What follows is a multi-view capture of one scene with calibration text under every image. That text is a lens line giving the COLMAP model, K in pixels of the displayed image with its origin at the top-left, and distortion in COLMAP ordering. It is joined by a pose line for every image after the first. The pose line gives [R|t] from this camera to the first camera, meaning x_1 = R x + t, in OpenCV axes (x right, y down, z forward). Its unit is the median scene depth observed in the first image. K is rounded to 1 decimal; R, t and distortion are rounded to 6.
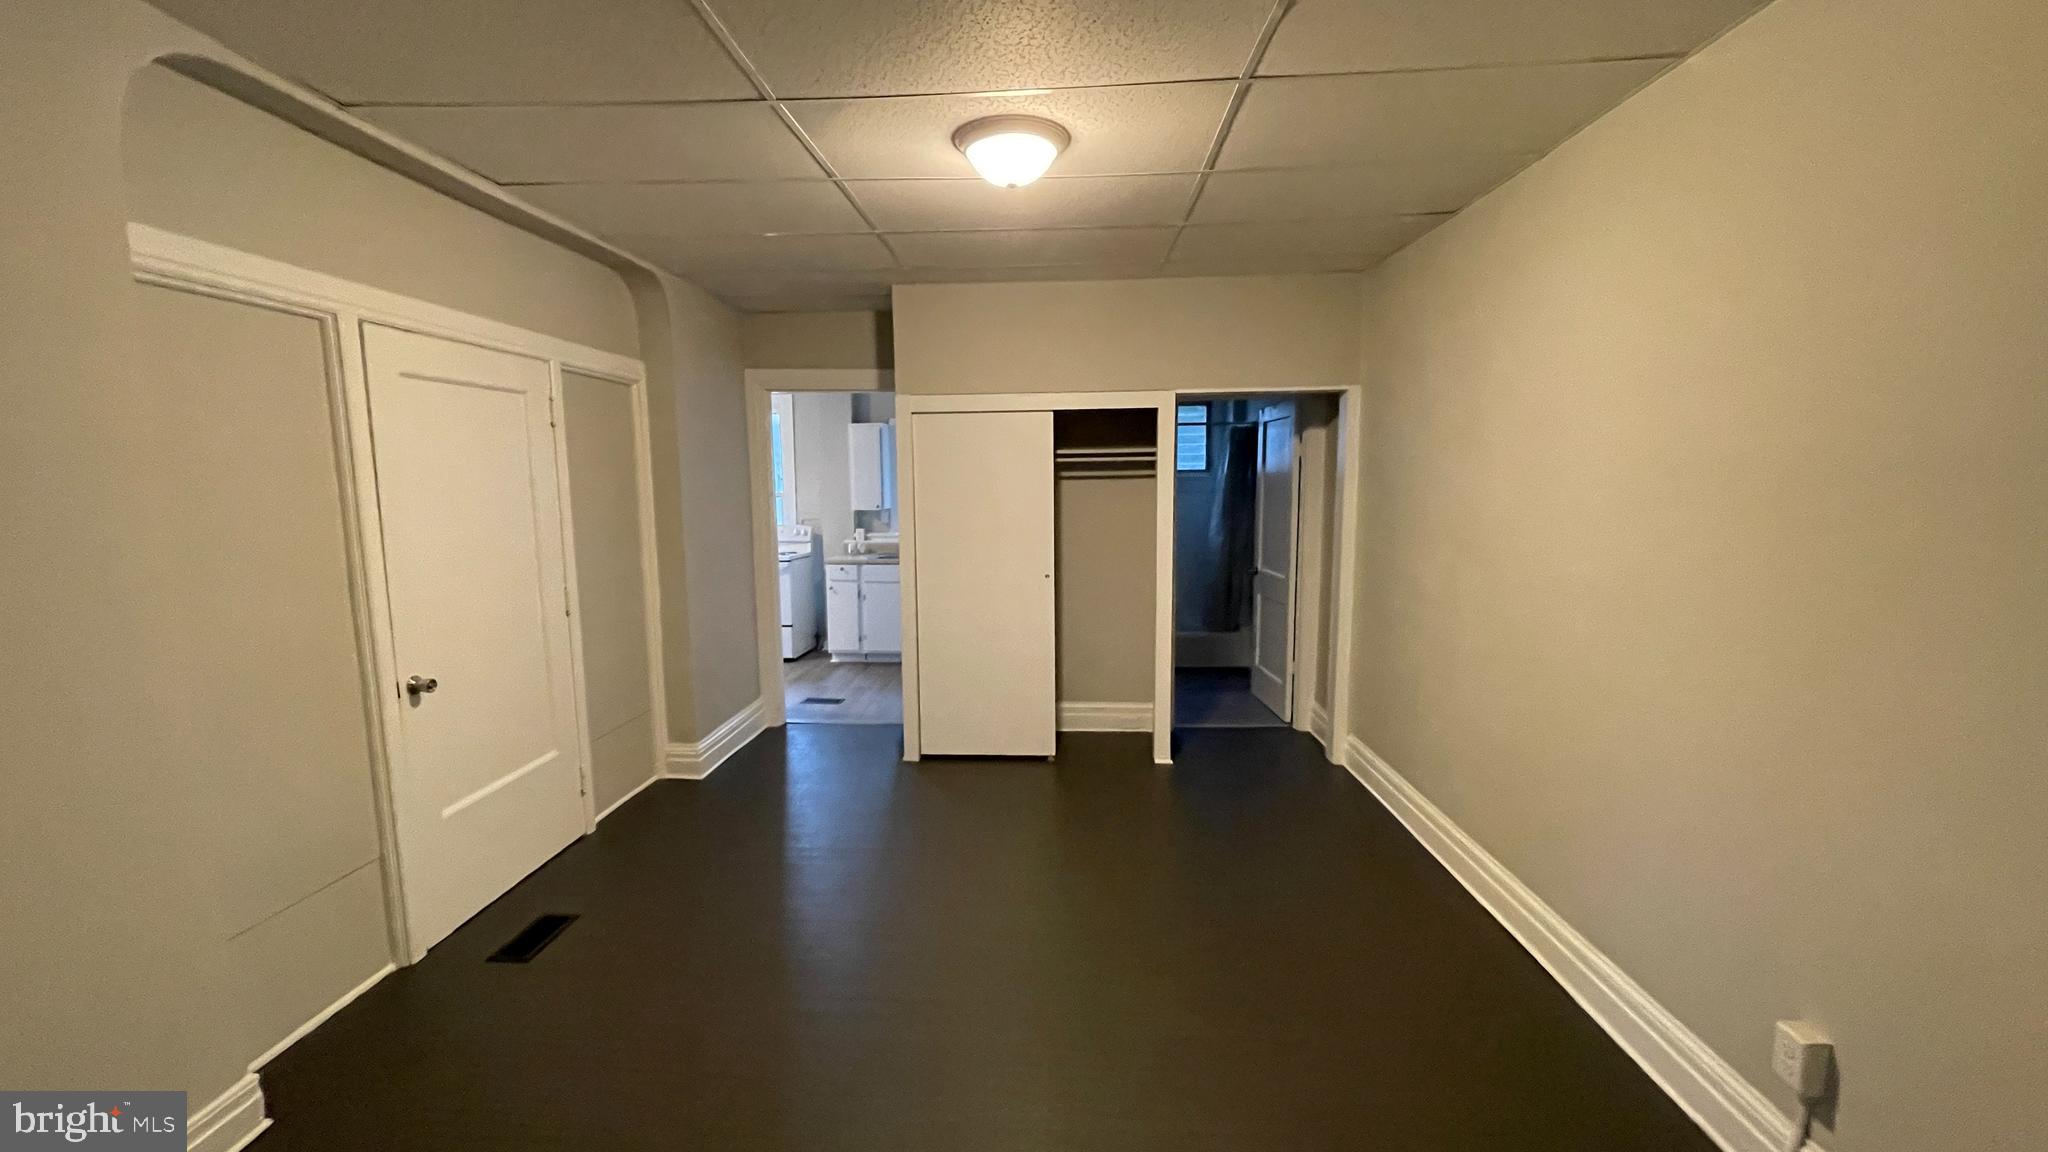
lens RADIAL K [[821.4, 0, 1022.4], [0, 821.4, 573.7], [0, 0, 1]] dist [-0.001850, 0.001391]
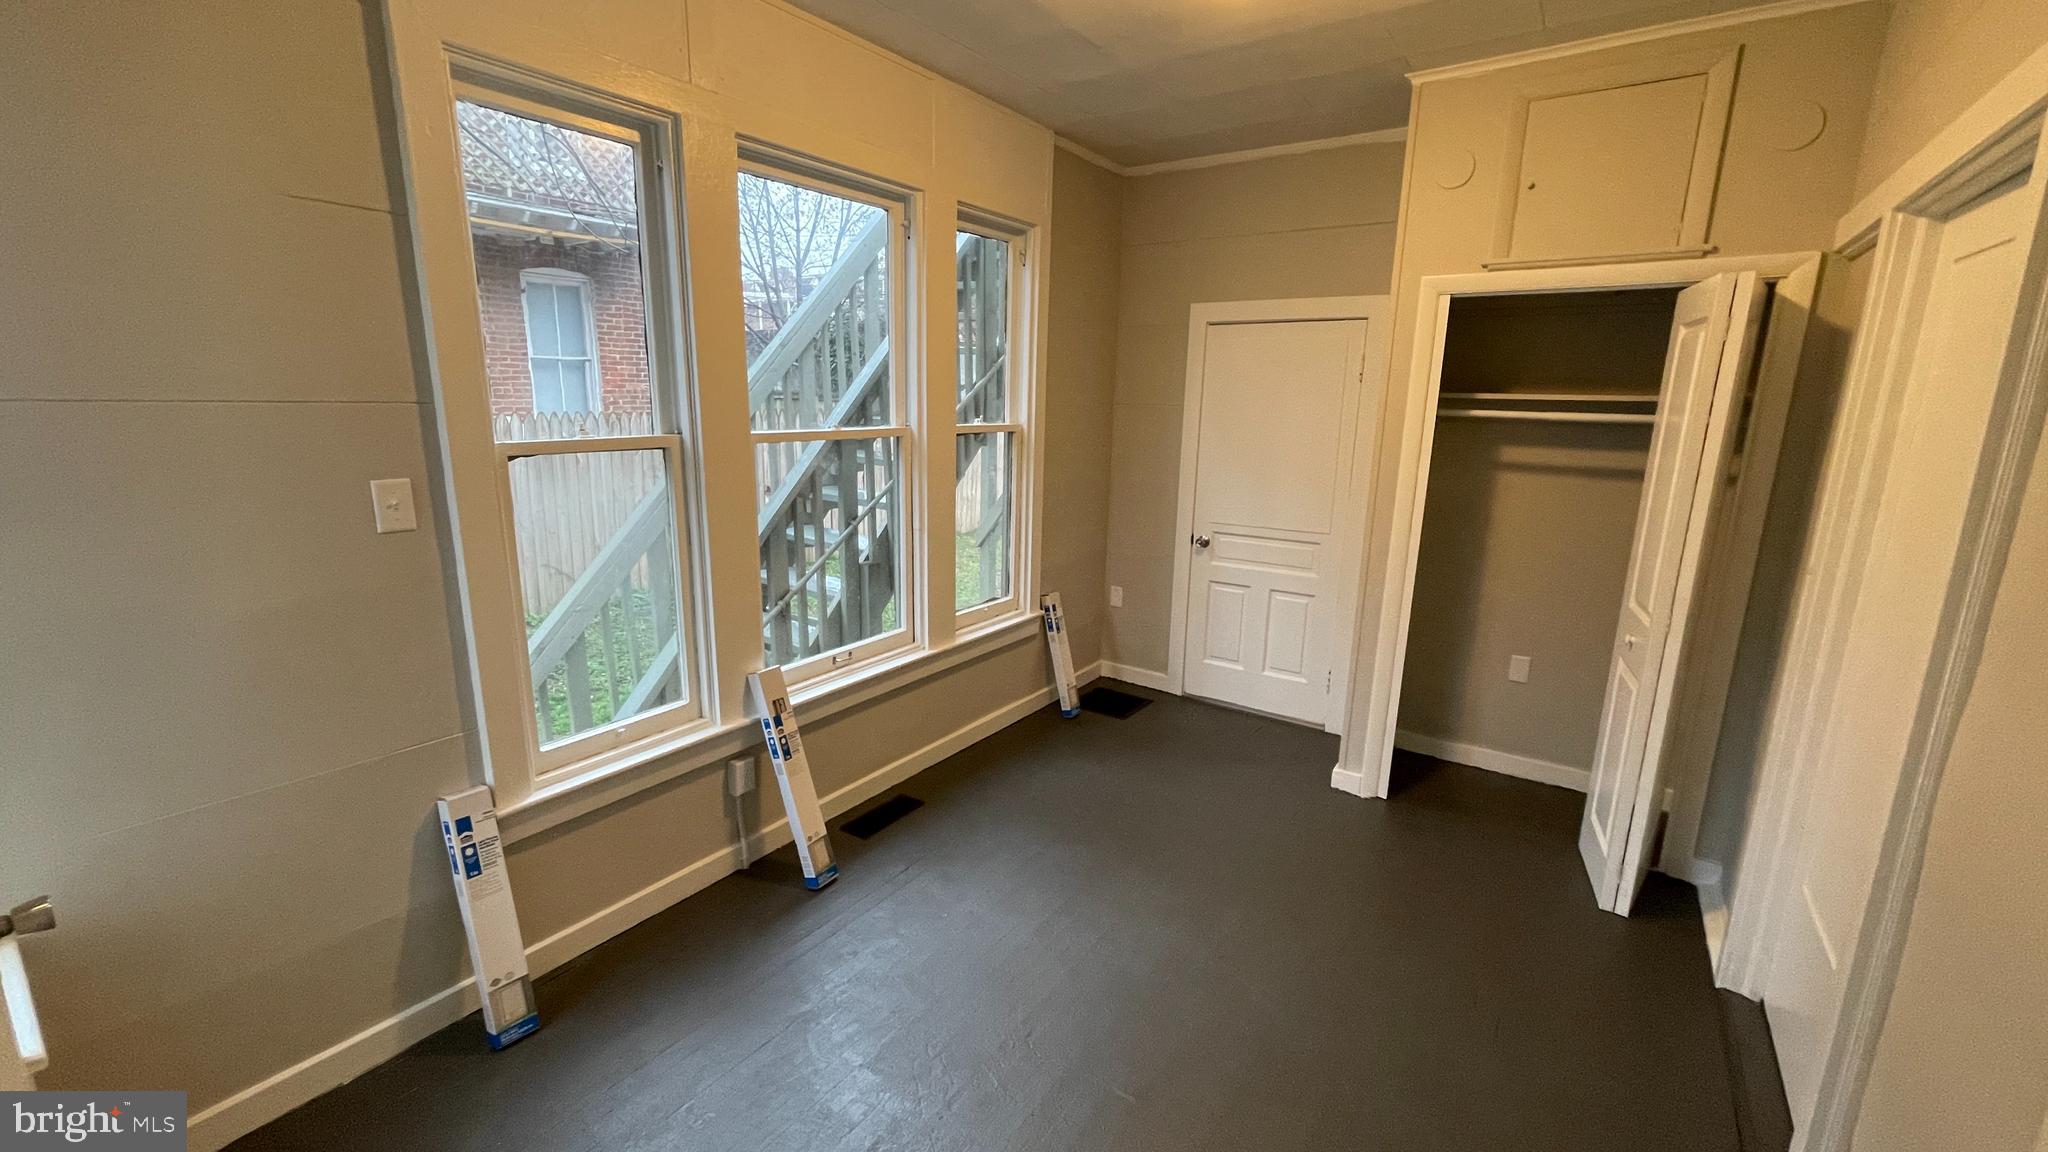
lens RADIAL K [[821.4, 0, 1019.0], [0, 821.4, 571.0], [0, 0, 1]] dist [-0.001850, 0.001391]
pose [[-0.525892, 0.181004, -0.831068, 0.564078], [-0.119164, 0.951777, 0.282701, -0.153649], [0.842162, 0.247703, -0.478963, 1.035570]]
